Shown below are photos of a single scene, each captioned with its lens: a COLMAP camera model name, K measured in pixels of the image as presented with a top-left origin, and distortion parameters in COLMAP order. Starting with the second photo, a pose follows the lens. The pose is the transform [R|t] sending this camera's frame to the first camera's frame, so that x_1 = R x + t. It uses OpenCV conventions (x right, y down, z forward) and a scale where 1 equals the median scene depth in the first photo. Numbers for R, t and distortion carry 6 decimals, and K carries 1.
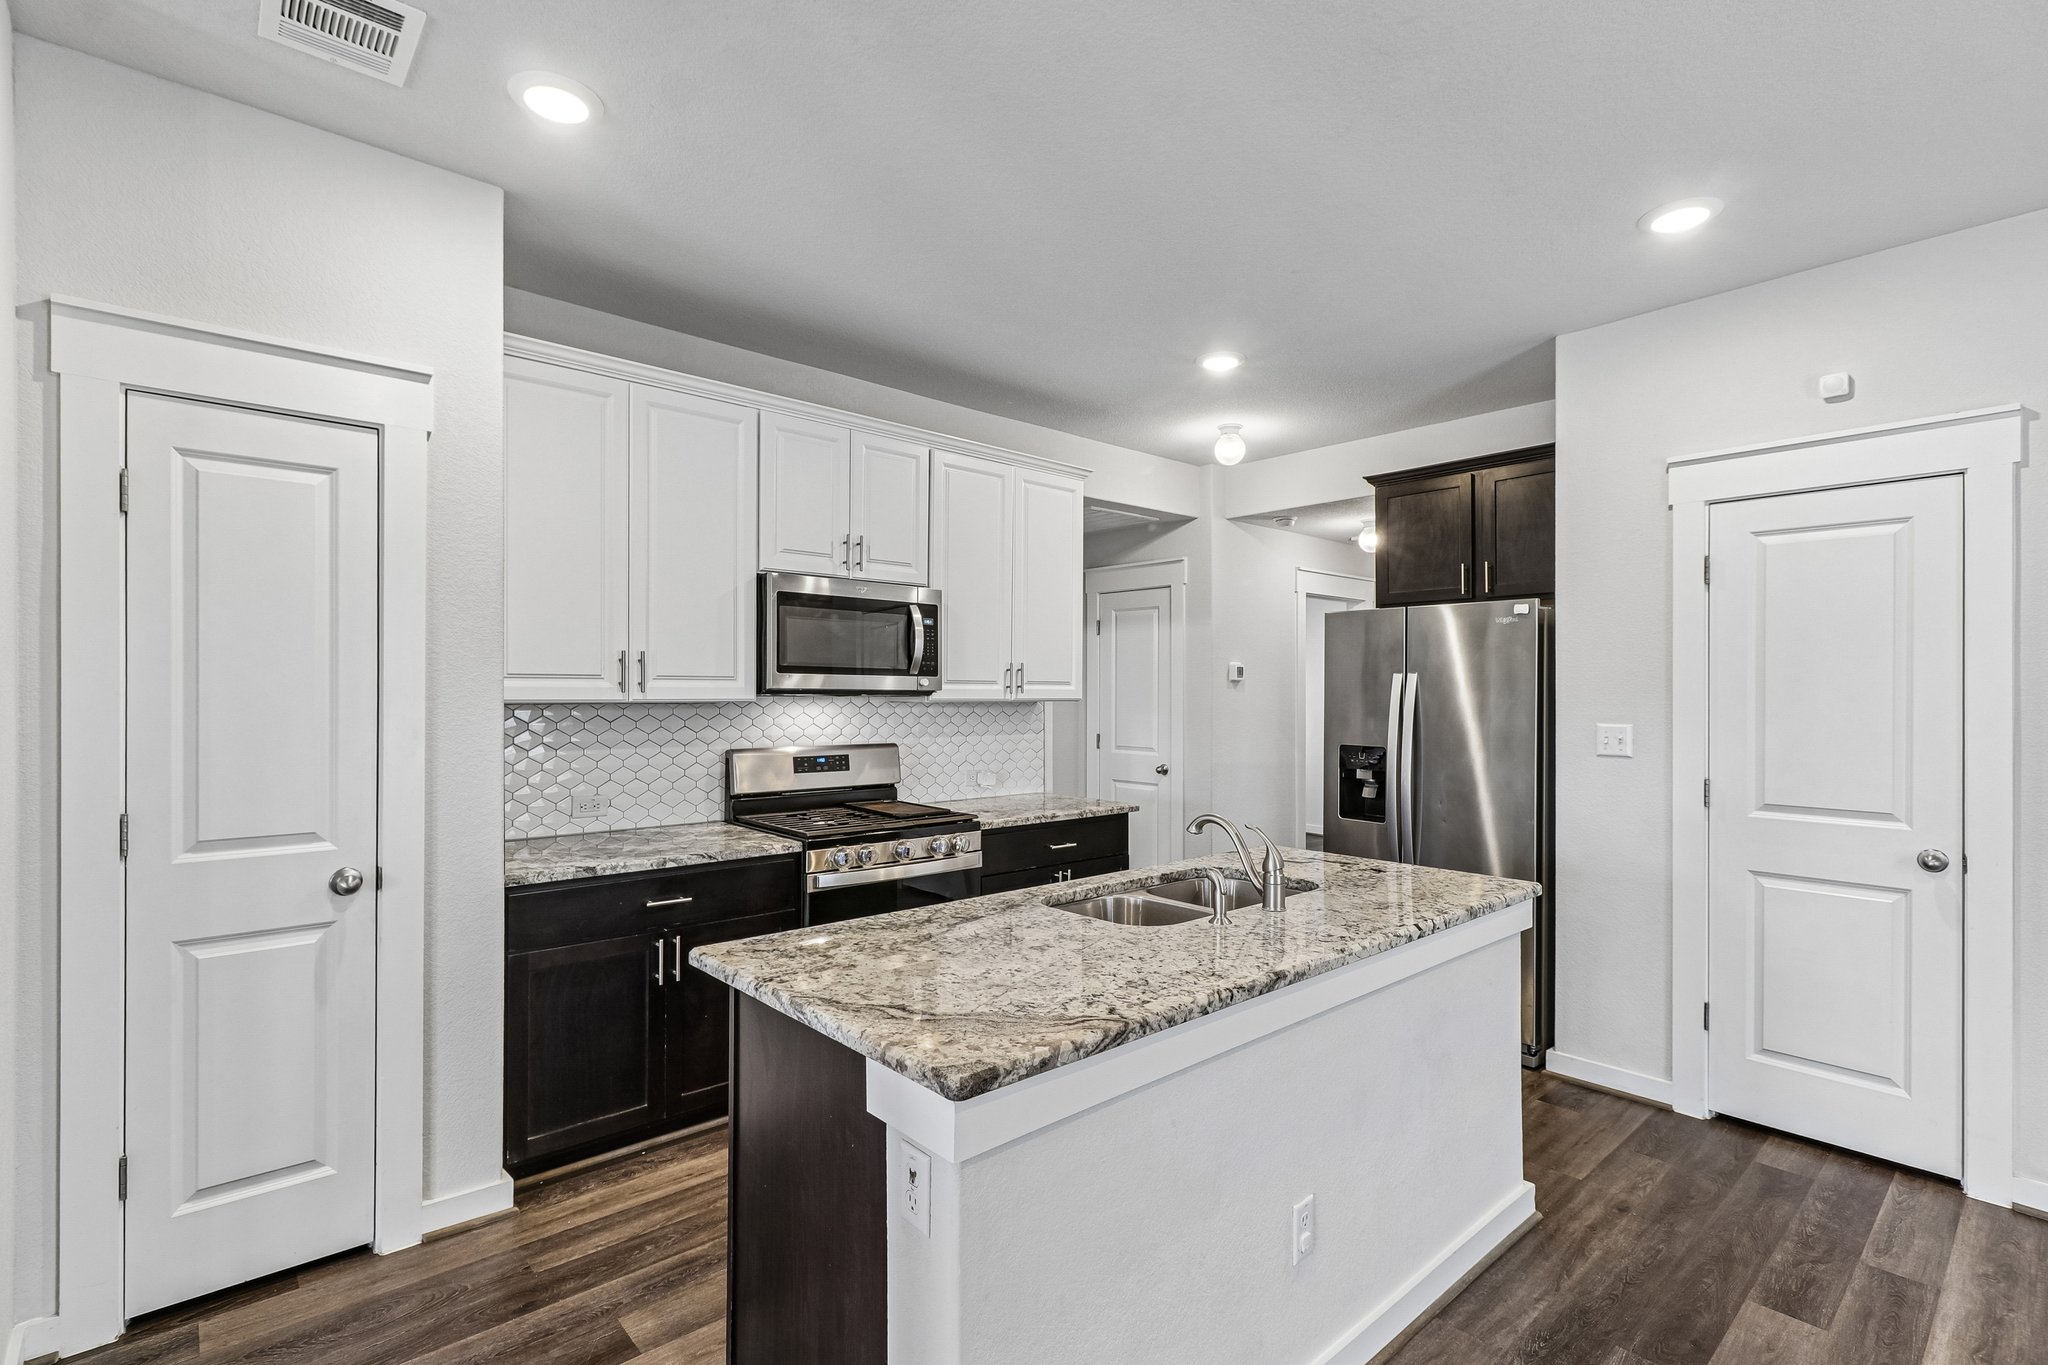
lens RADIAL K [[945.2, 0, 1028.2], [0, 945.2, 691.4], [0, 0, 1]] dist [0.001437, -0.000510]
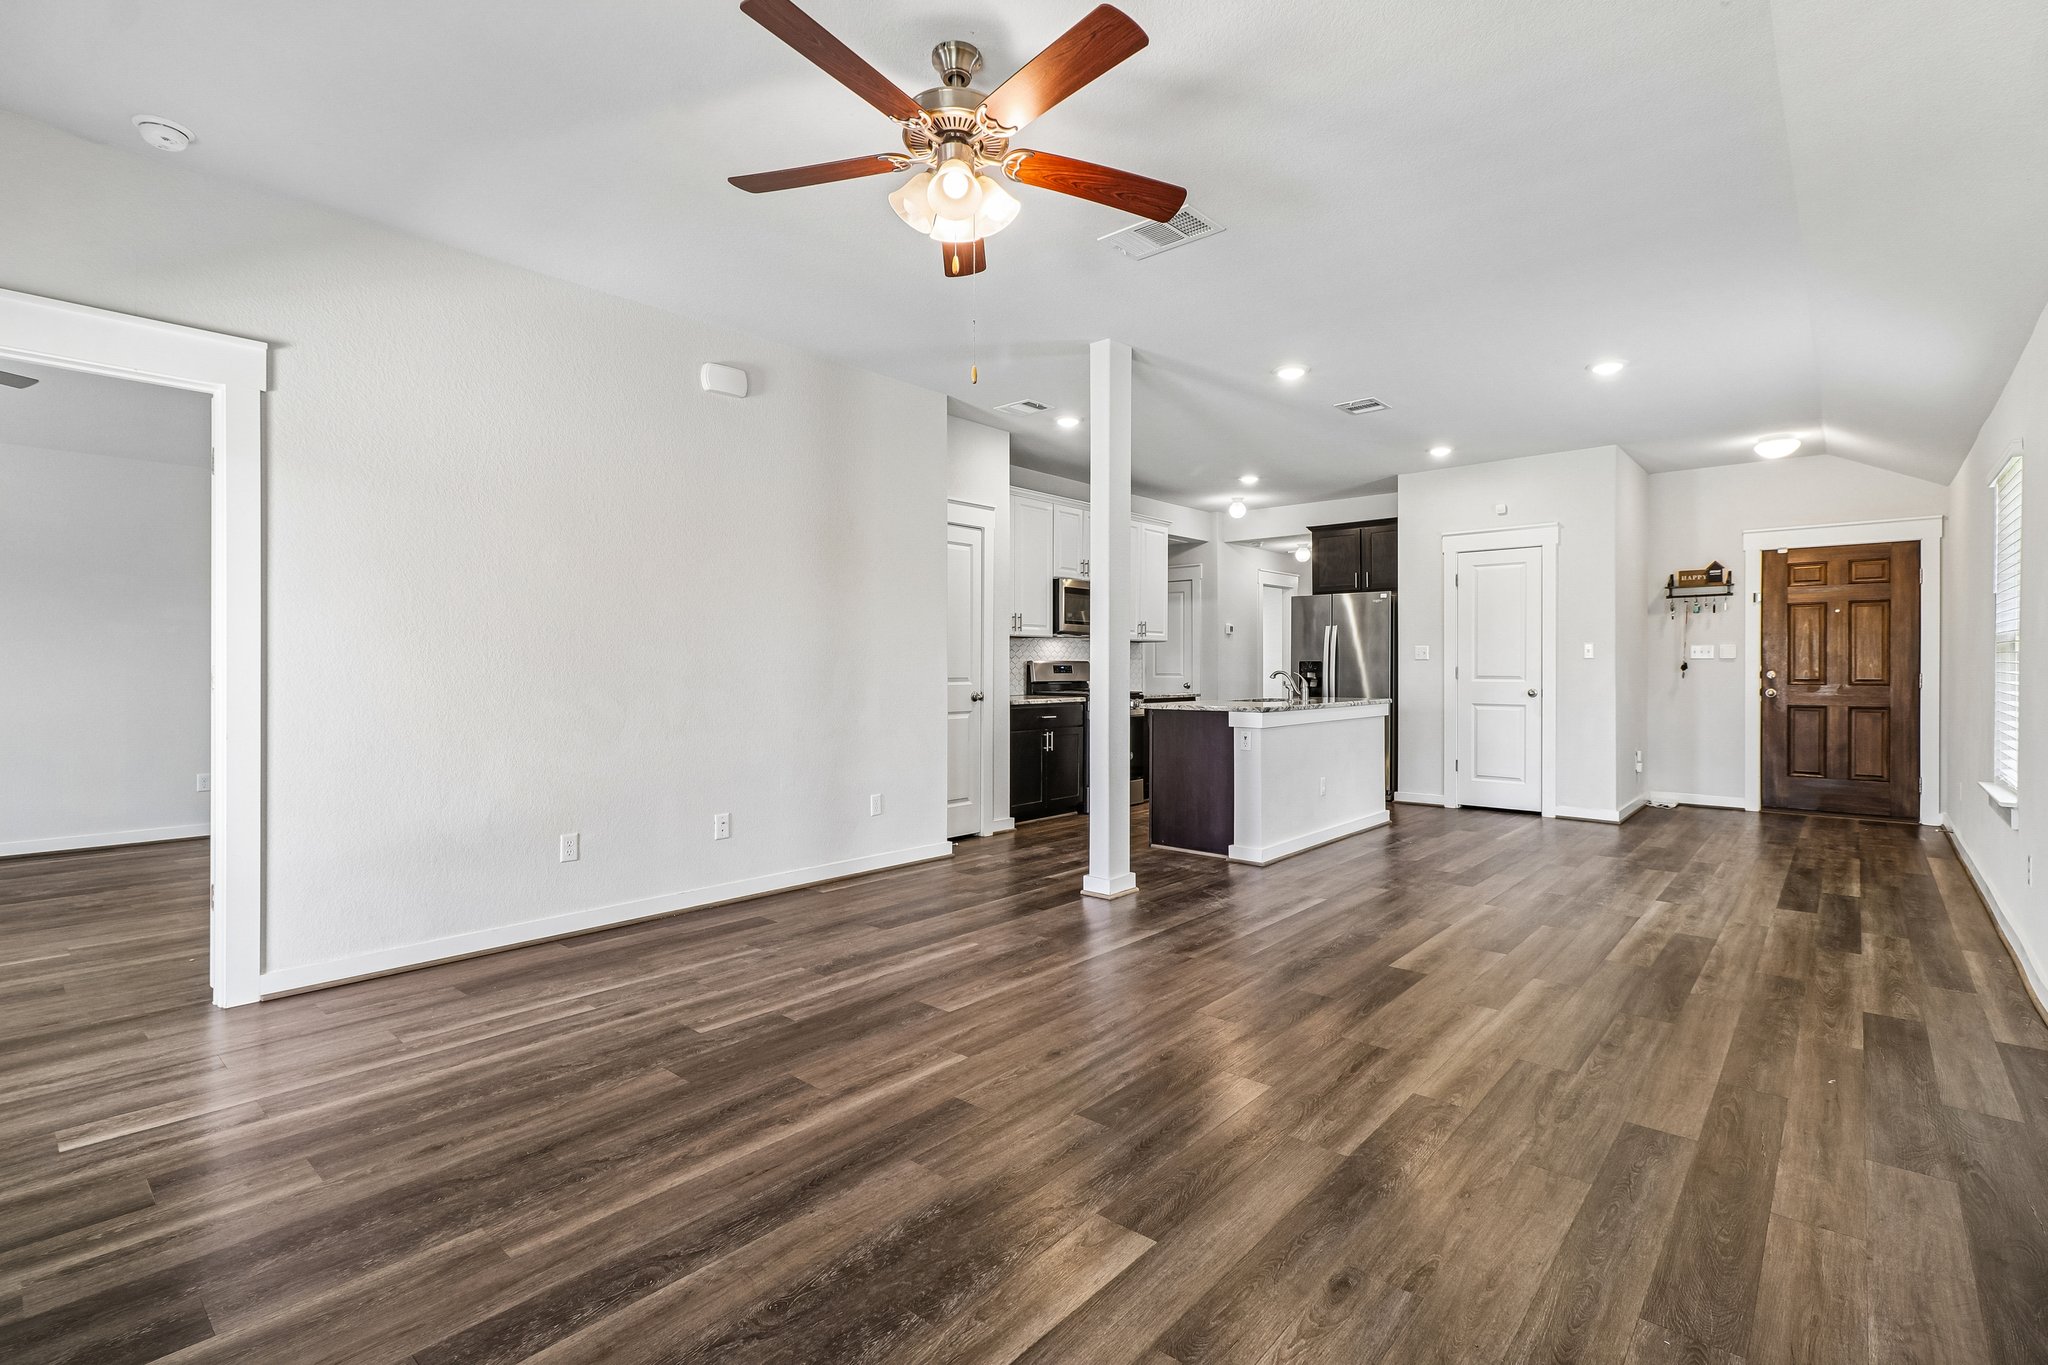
lens RADIAL K [[945.2, 0, 1024.5], [0, 945.2, 673.5], [0, 0, 1]] dist [0.001437, -0.000510]
pose [[0.992195, -0.005870, 0.124554, -0.535210], [0.005267, 0.999973, 0.005172, 0.071589], [-0.124581, -0.004475, 0.992199, -0.992192]]
